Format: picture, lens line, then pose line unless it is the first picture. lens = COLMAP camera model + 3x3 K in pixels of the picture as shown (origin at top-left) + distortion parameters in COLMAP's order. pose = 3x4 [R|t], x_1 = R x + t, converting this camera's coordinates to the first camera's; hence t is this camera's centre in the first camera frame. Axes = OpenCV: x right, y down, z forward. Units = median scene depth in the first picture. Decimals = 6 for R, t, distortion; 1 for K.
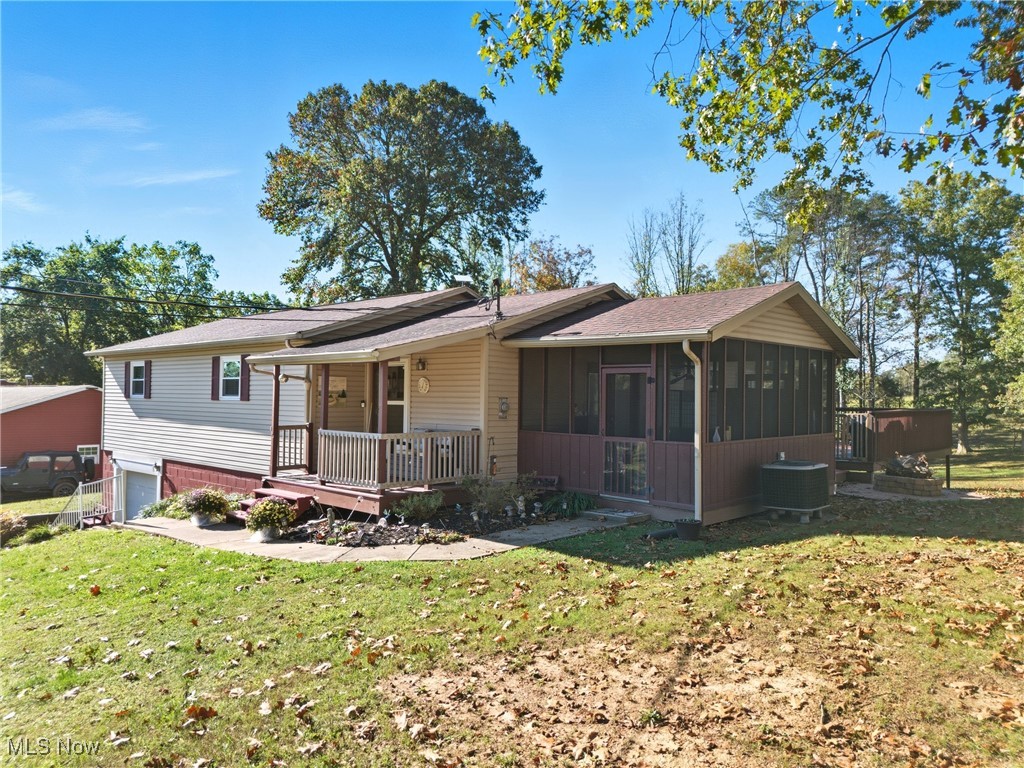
lens RADIAL K [[718.2, 0, 512.9], [0, 718.2, 386.2], [0, 0, 1]] dist [0.039597, -0.006279]
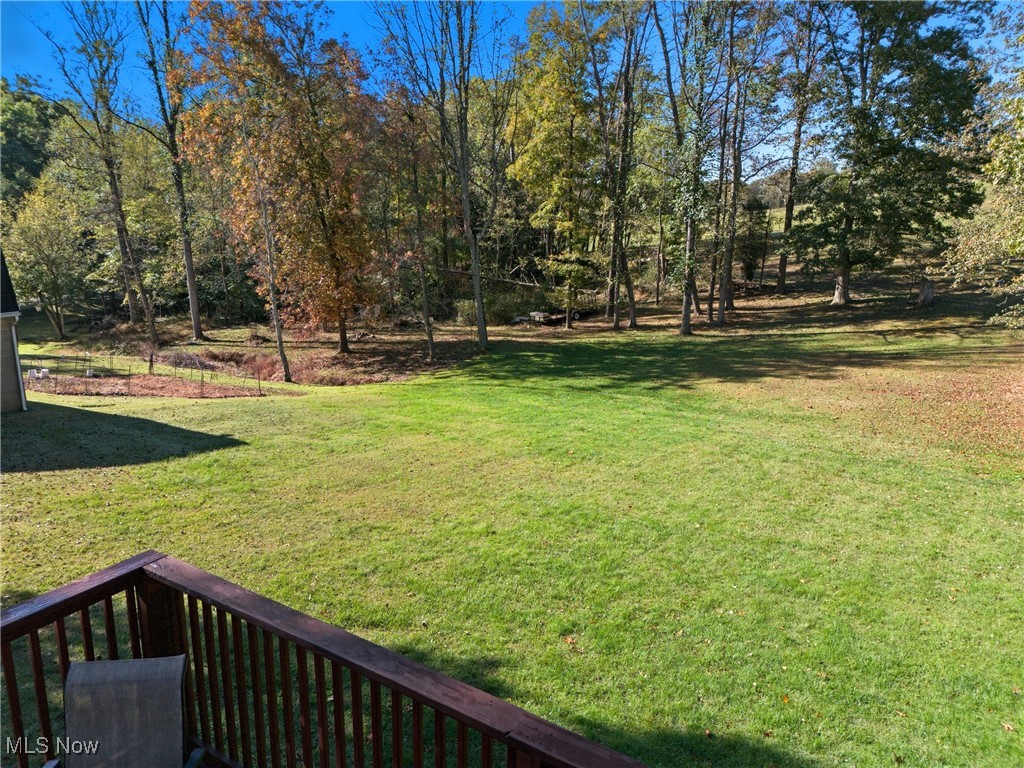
lens RADIAL K [[718.2, 0, 511.4], [0, 718.2, 380.7], [0, 0, 1]] dist [0.039597, -0.006279]
pose [[0.987209, -0.040615, 0.154170, 0.163543], [0.000600, 0.967946, 0.251158, -0.017213], [-0.159429, -0.247853, 0.955590, 0.314213]]
